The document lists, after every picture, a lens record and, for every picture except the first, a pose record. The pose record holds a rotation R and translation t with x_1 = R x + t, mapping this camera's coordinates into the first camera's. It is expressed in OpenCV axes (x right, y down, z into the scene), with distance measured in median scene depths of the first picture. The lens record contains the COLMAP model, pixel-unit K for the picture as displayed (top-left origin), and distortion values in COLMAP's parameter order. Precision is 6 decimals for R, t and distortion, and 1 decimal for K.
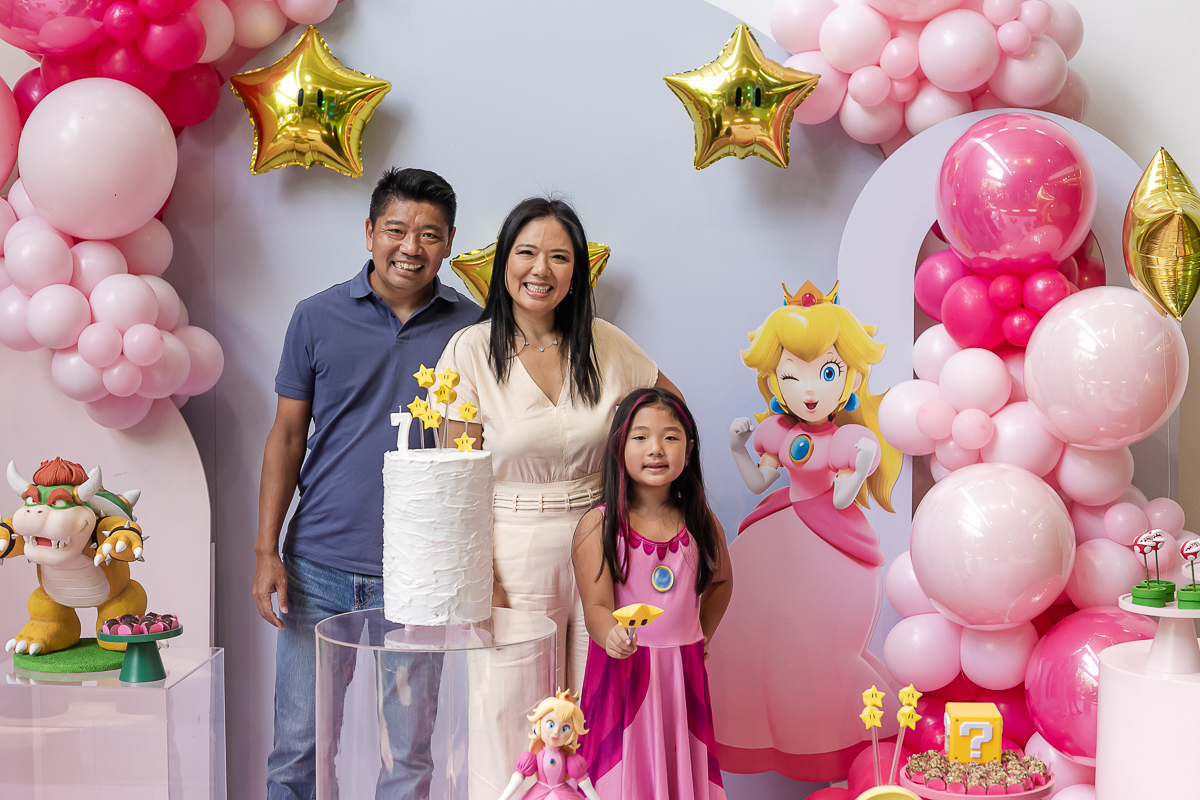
lens RADIAL K [[1738.3, 0, 598.1], [0, 1738.3, 407.7], [0, 0, 1]] dist [-0.093247, 0.000000]
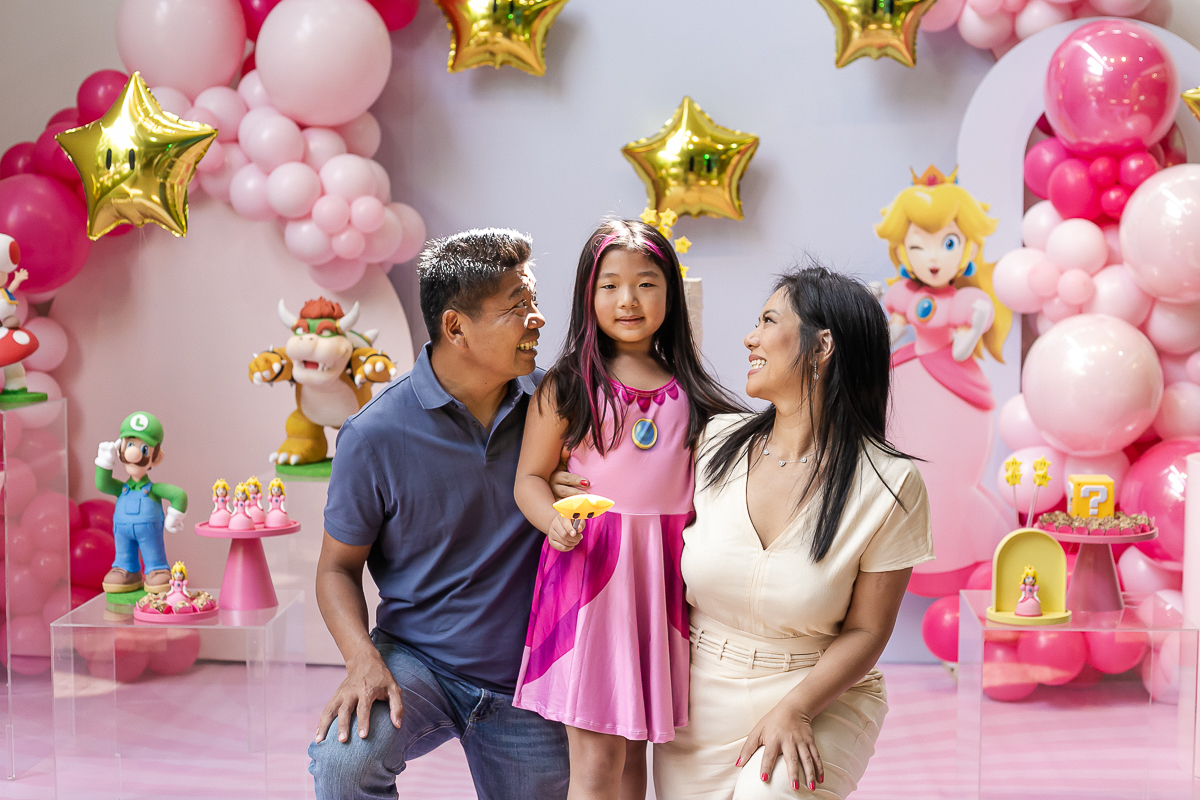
lens RADIAL K [[1827.9, 0, 625.1], [0, 1827.9, 373.3], [0, 0, 1]] dist [-0.093443, 0.000000]
pose [[0.999994, 0.002799, -0.002147, -0.084193], [-0.002799, 0.999996, -0.000012, 0.069558], [0.002147, 0.000018, 0.999998, -0.229180]]
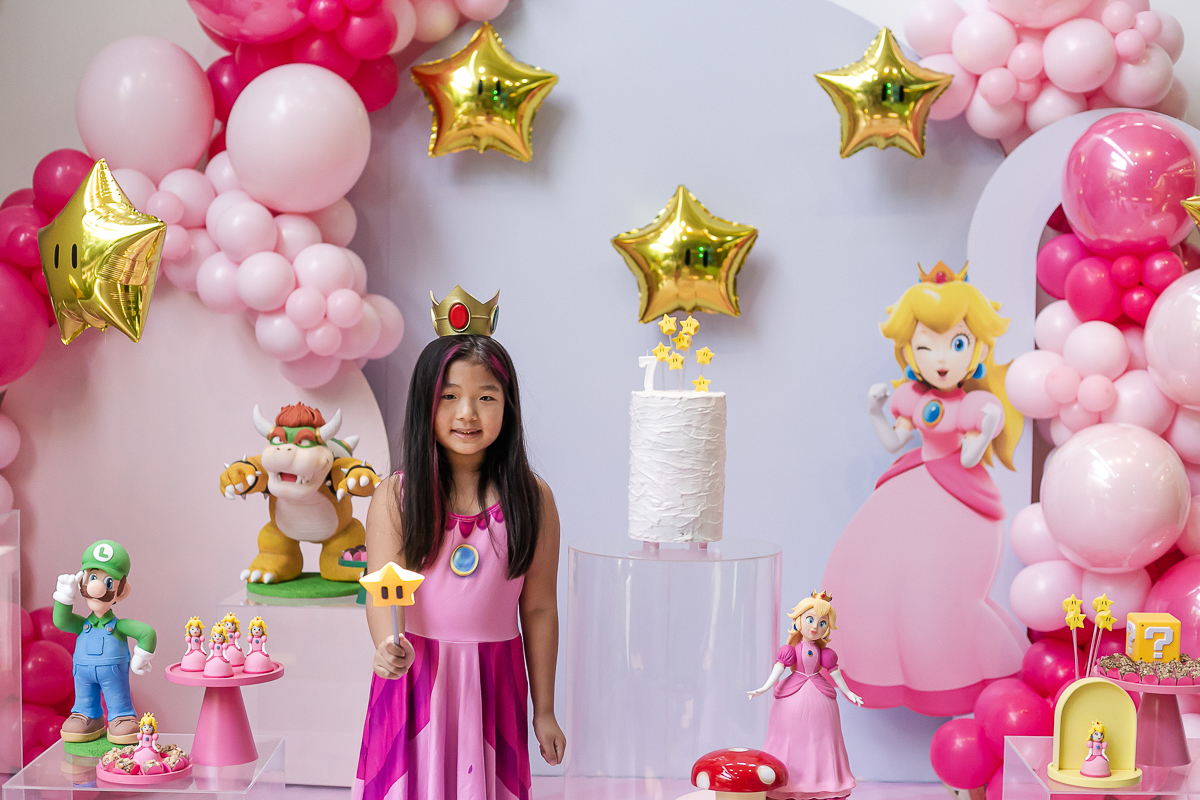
lens RADIAL K [[1738.3, 0, 593.5], [0, 1738.3, 395.2], [0, 0, 1]] dist [-0.093247, 0.000000]
pose [[0.999590, 0.011760, 0.026096, -0.131441], [-0.011272, 0.999760, -0.018764, 0.036731], [-0.026311, 0.018462, 0.999483, -0.097301]]
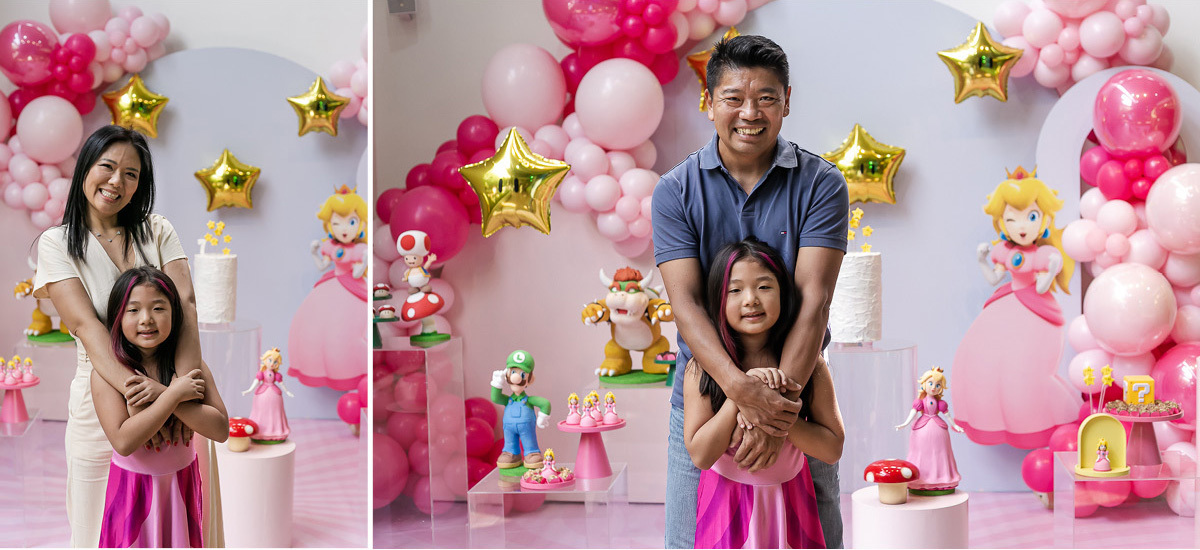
lens RADIAL K [[1226.5, 0, 780.3], [0, 1226.5, 265.8], [0, 0, 1]] dist [-0.093280, 0.000000]
pose [[0.999761, -0.020861, -0.006546, -0.121129], [0.020794, 0.999732, -0.010196, 0.038291], [0.006757, 0.010057, 0.999927, -0.257301]]
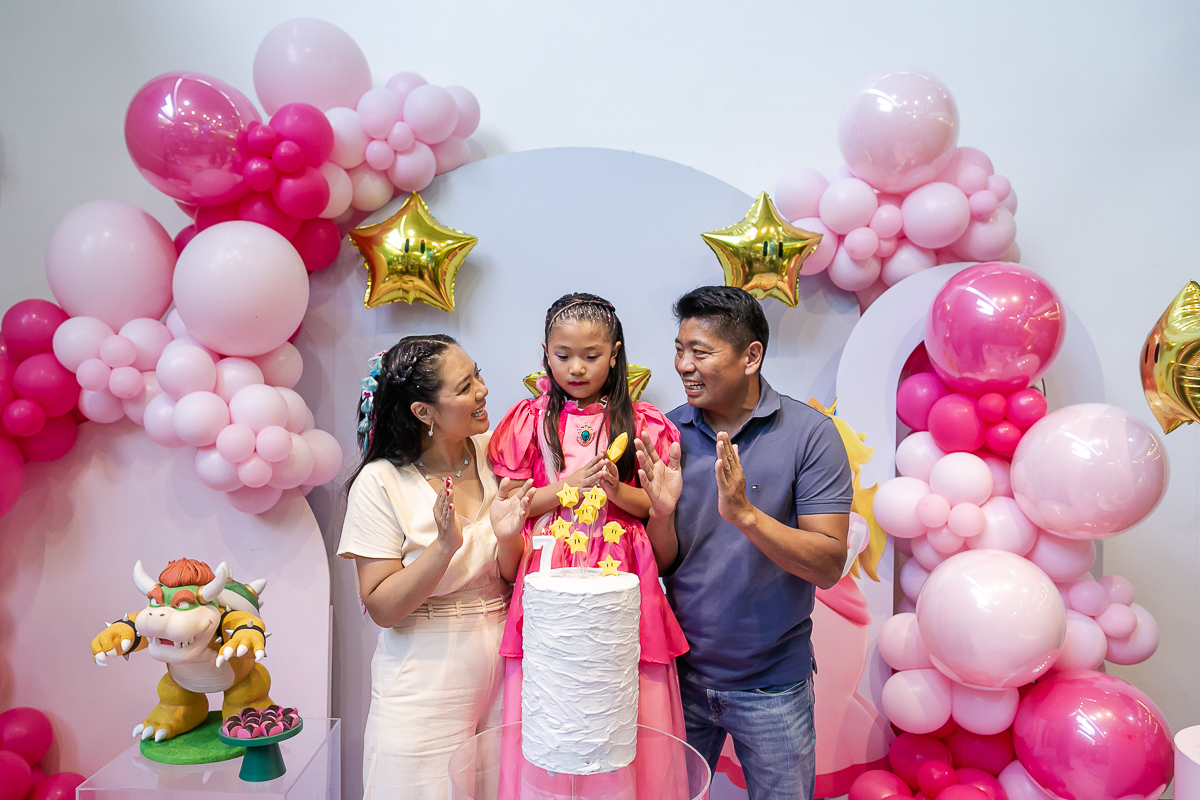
lens RADIAL K [[862.5, 0, 553.0], [0, 862.5, 425.7], [0, 0, 1]] dist [-0.018373, 0.004064]
pose [[0.999168, 0.008285, 0.039933, -0.094189], [-0.006795, 0.999281, -0.037306, -0.028548], [-0.040214, 0.037003, 0.998506, 0.395220]]
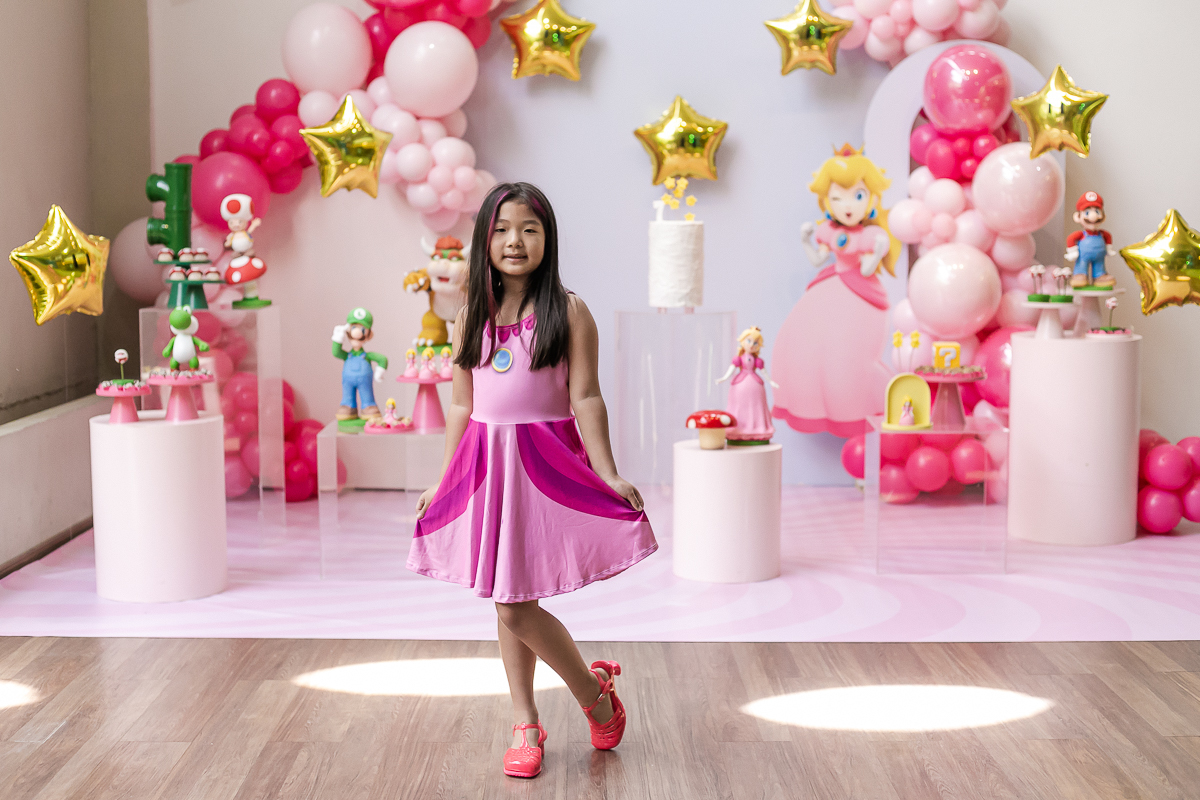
lens RADIAL K [[1738.3, 0, 595.2], [0, 1738.3, 400.2], [0, 0, 1]] dist [-0.093247, 0.000000]
pose [[0.999720, -0.006416, 0.022778, -0.171270], [0.005191, 0.998558, 0.053434, 0.090581], [-0.023088, -0.053301, 0.998312, -0.726030]]
